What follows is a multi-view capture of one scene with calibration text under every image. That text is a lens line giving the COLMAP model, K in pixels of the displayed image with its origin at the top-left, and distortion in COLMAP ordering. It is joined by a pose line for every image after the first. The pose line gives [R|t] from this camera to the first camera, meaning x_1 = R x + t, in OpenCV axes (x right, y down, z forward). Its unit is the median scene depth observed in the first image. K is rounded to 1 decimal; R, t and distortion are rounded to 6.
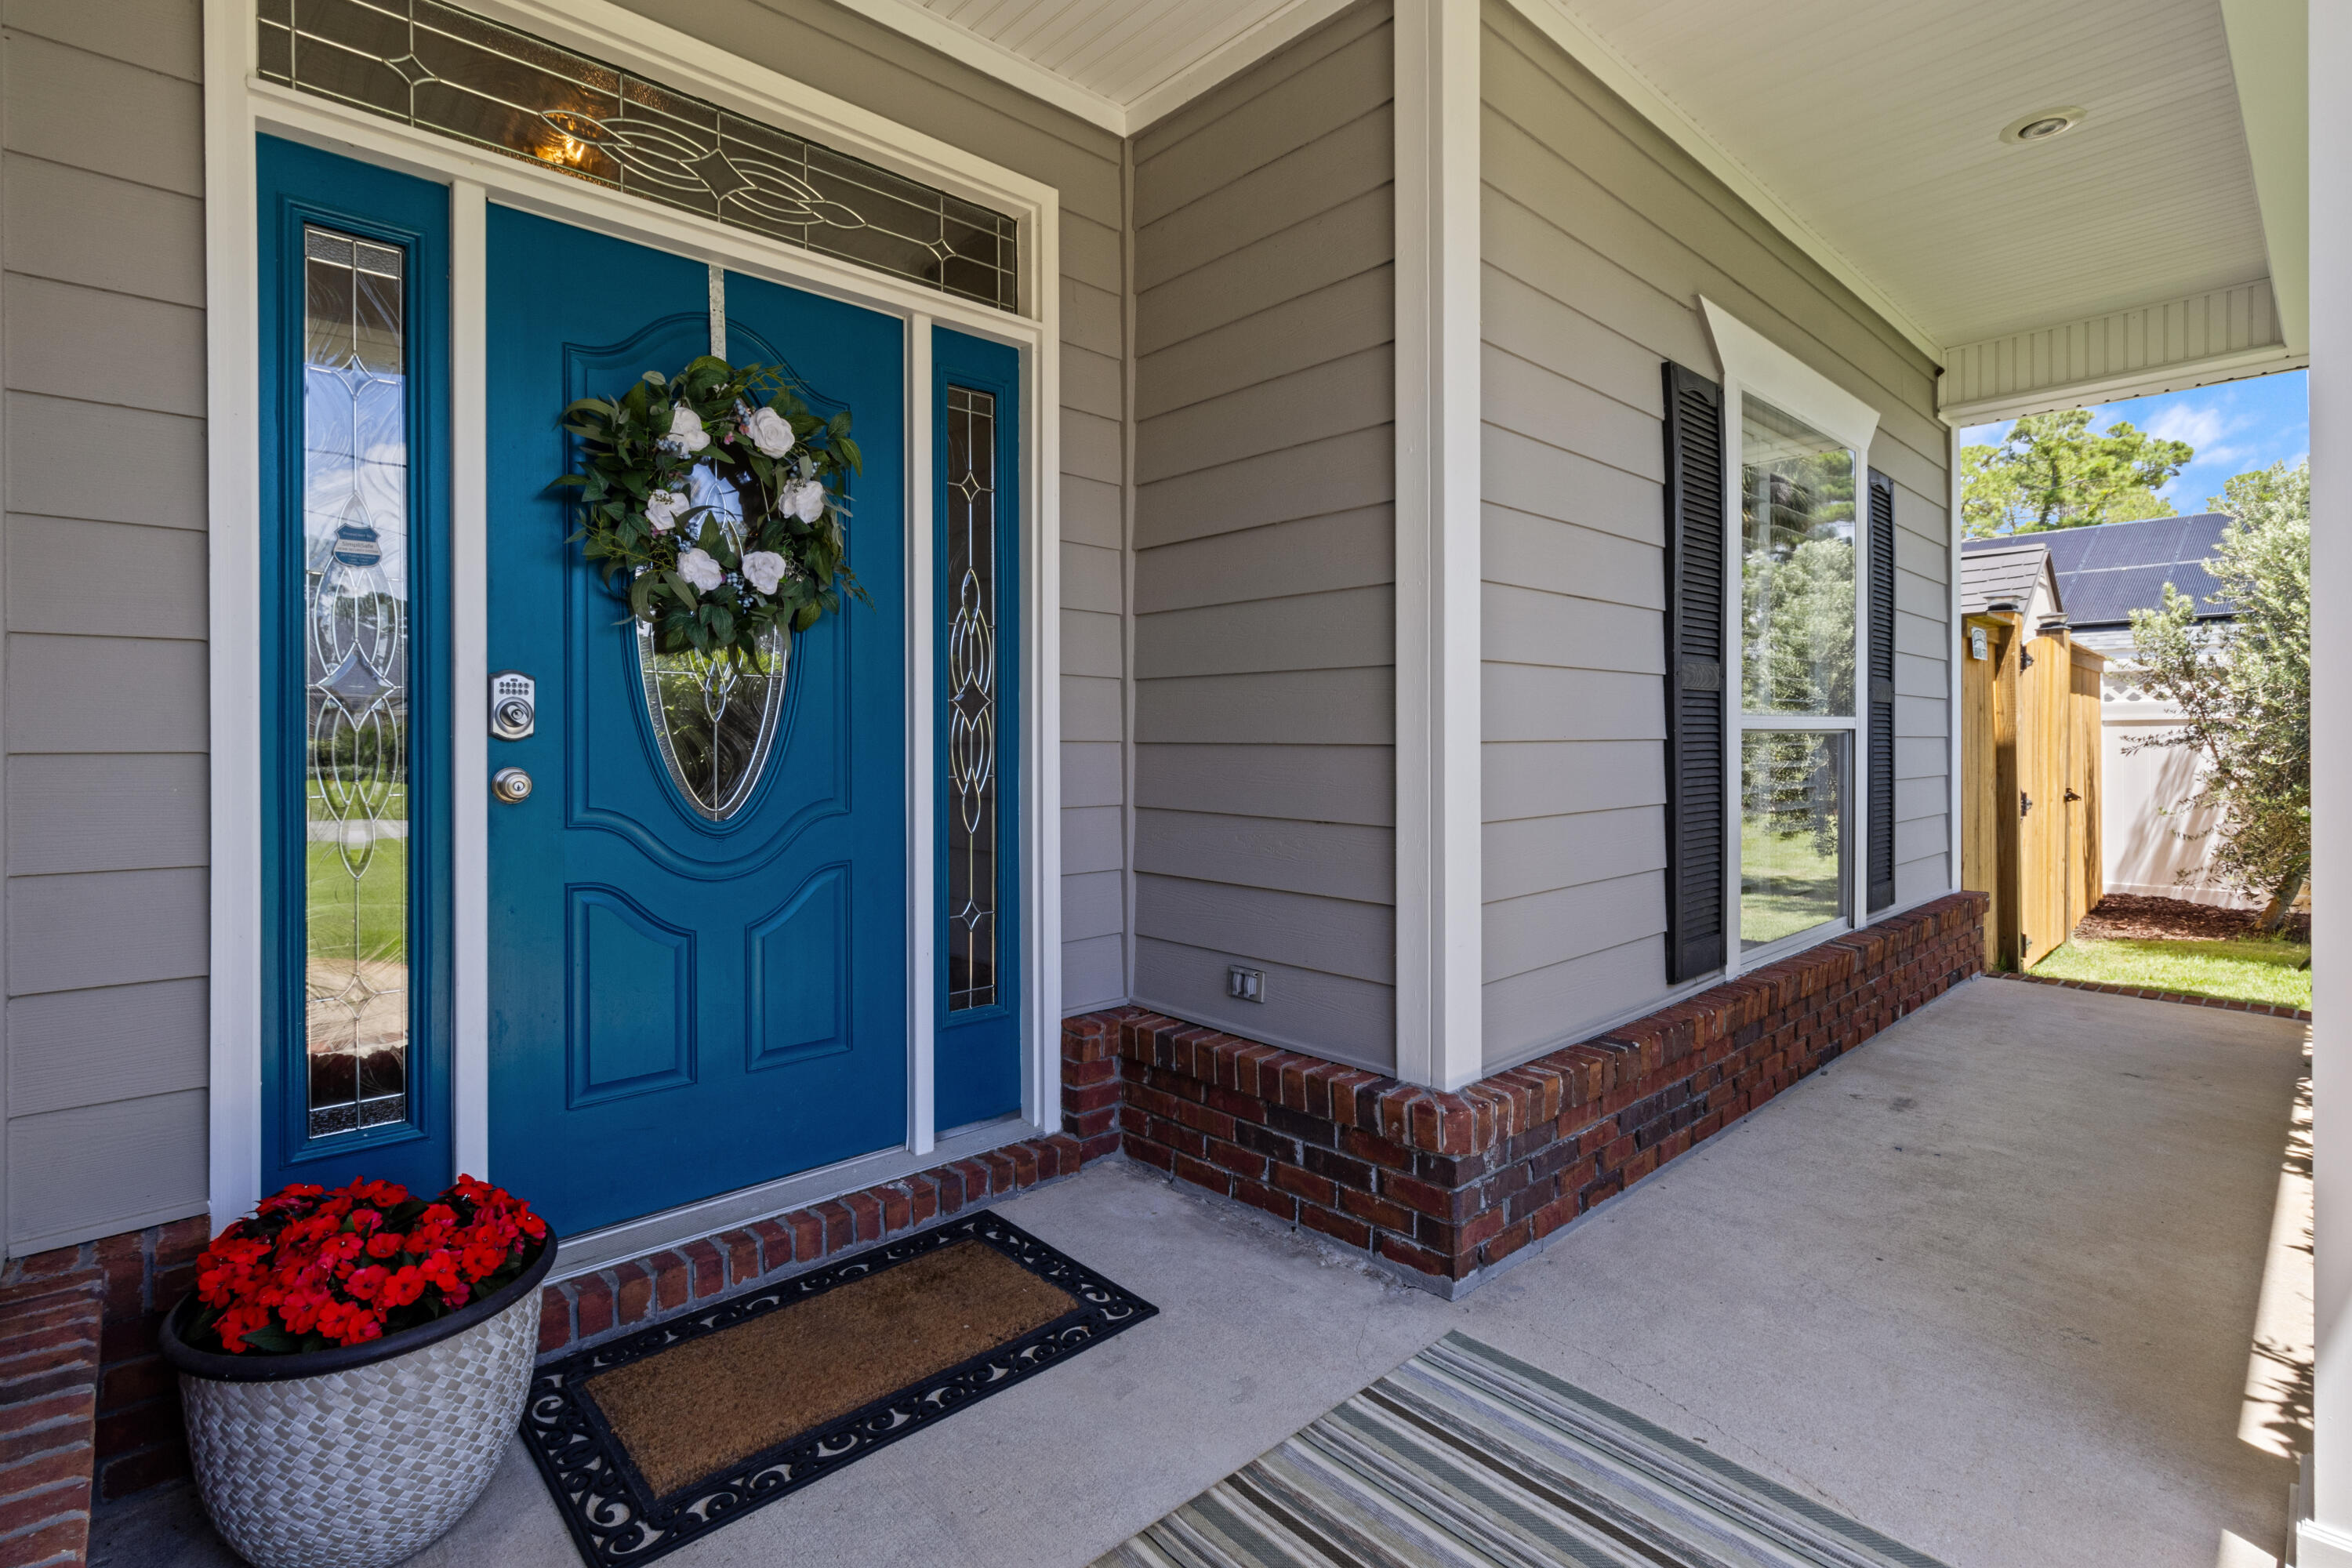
lens RADIAL K [[1053.2, 0, 1178.1], [0, 1053.2, 742.3], [0, 0, 1]] dist [-0.036480, -0.000113]
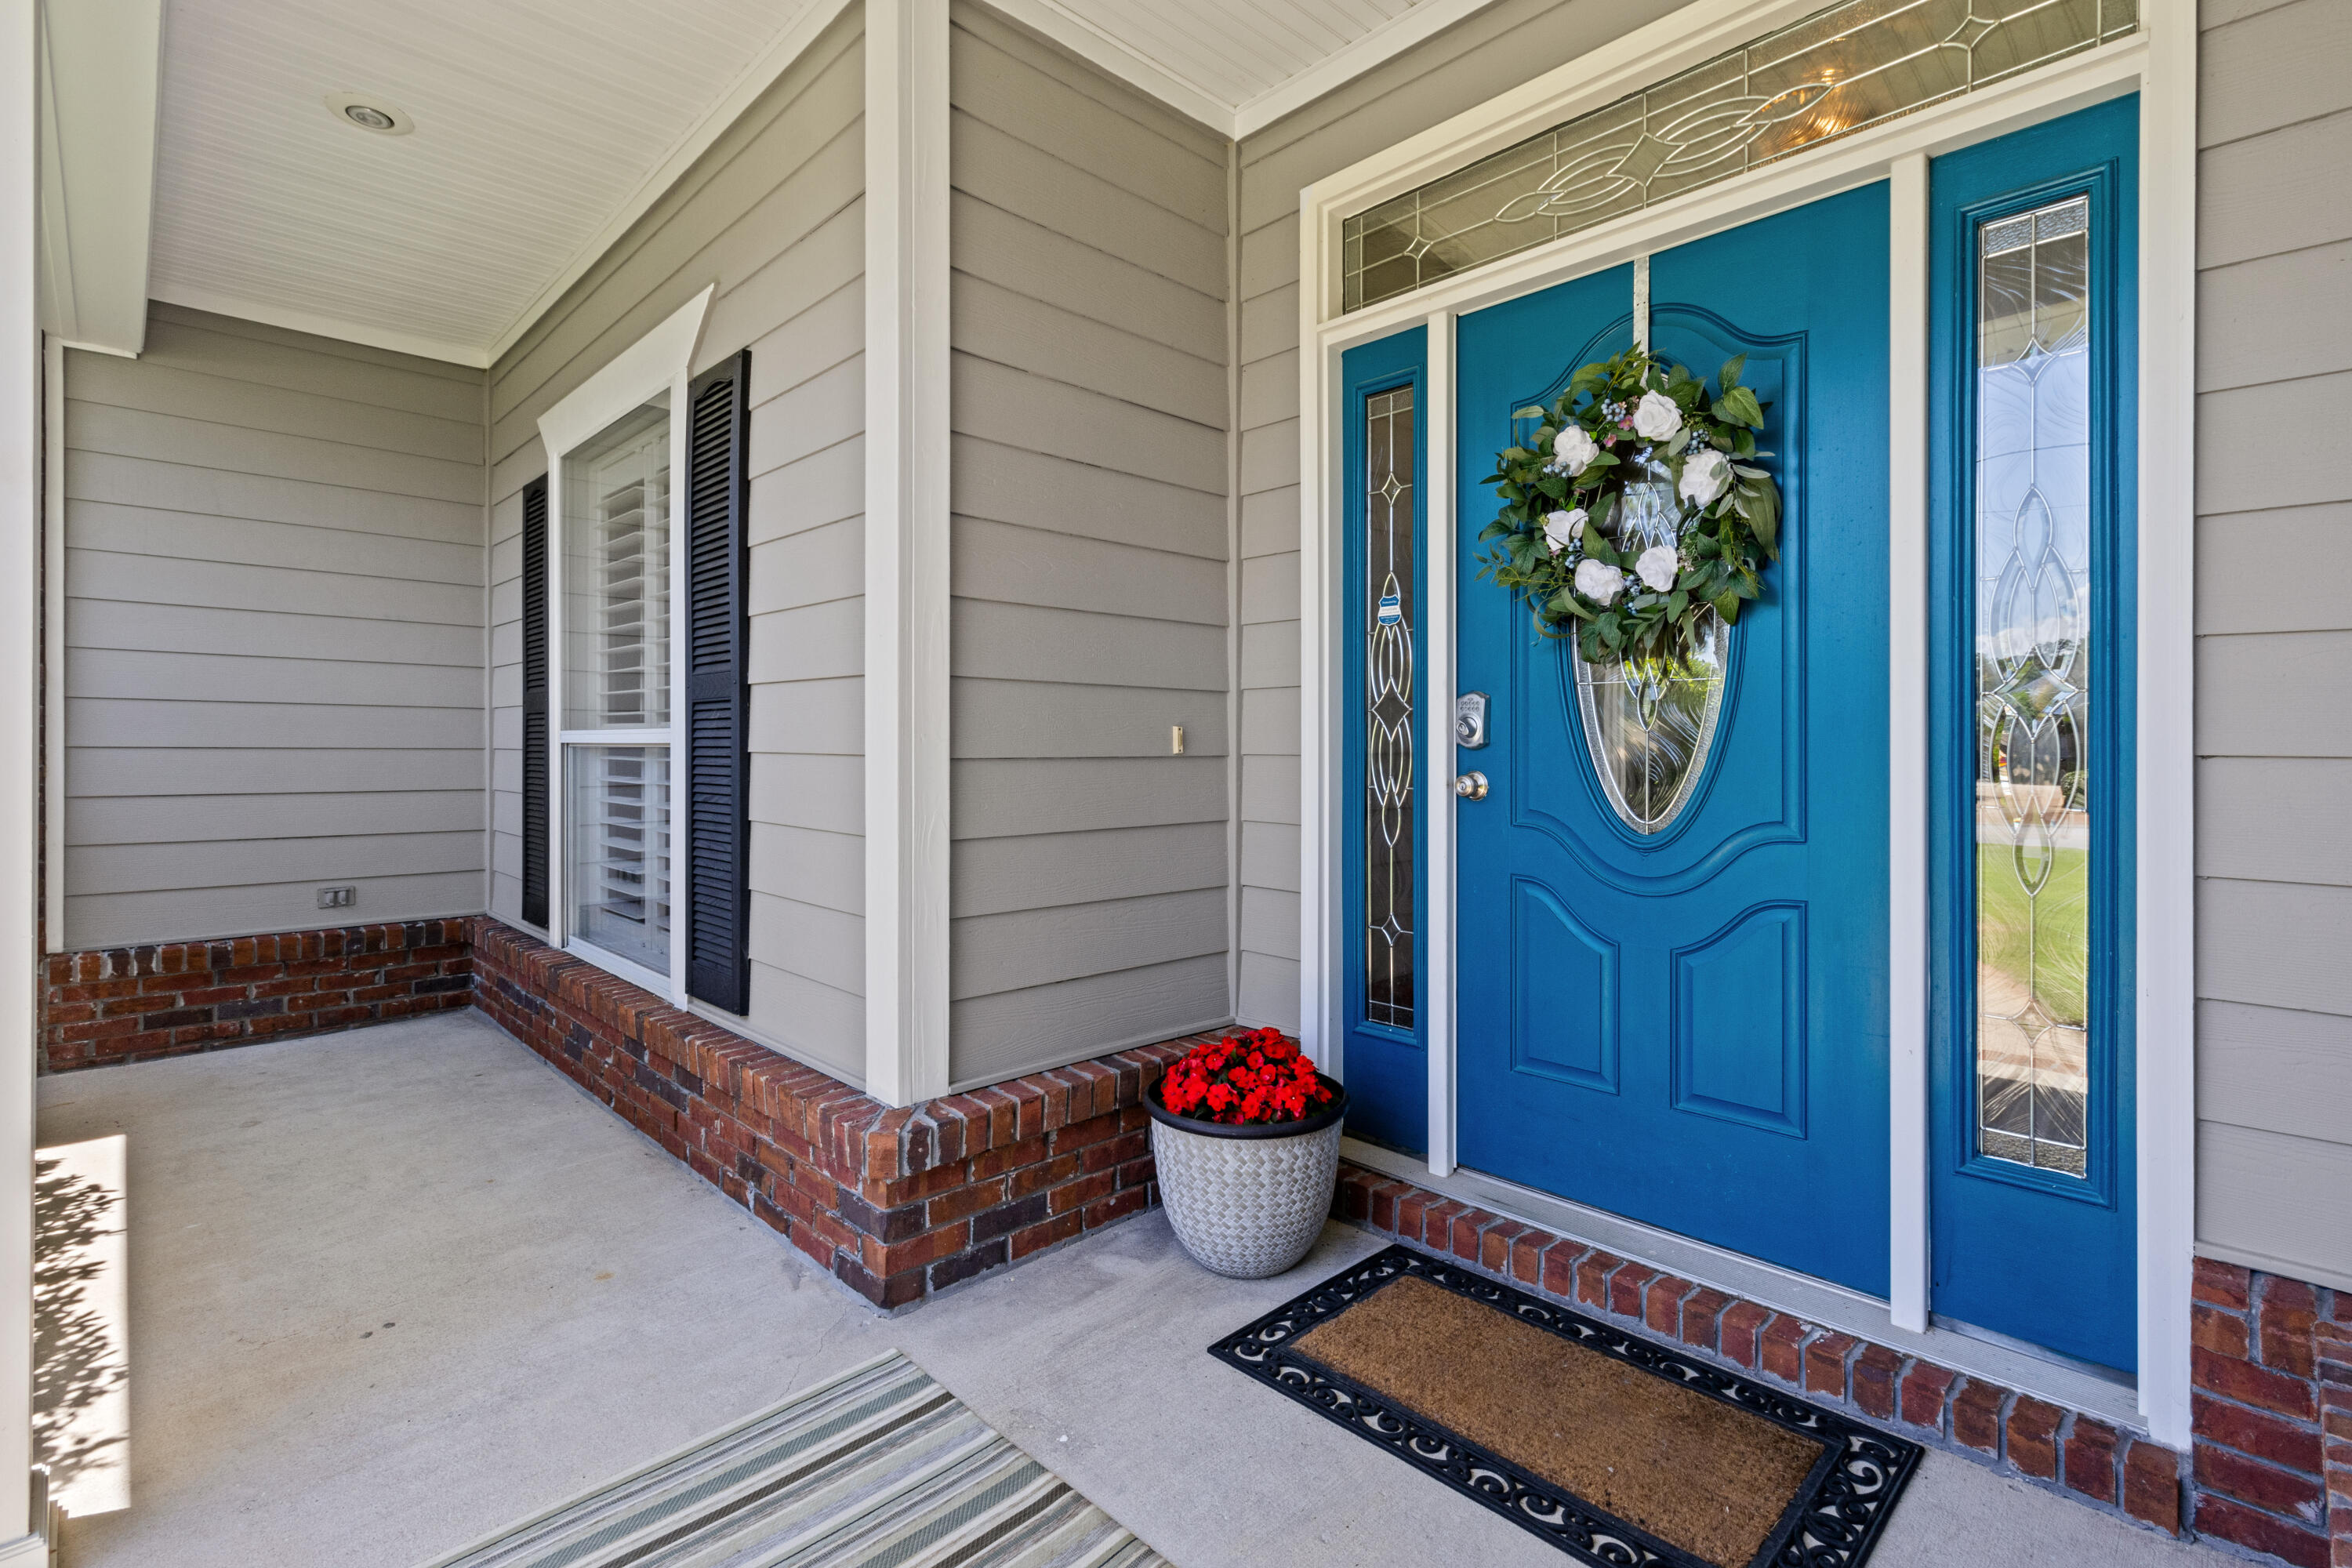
lens RADIAL K [[1102.3, 0, 1164.4], [0, 1102.3, 734.2], [0, 0, 1]] dist [0.000049, -0.000041]
pose [[-0.002267, -0.008860, -0.999958, 0.621036], [-0.000421, 0.999961, -0.008859, -0.006225], [0.999997, 0.000401, -0.002271, 0.600479]]
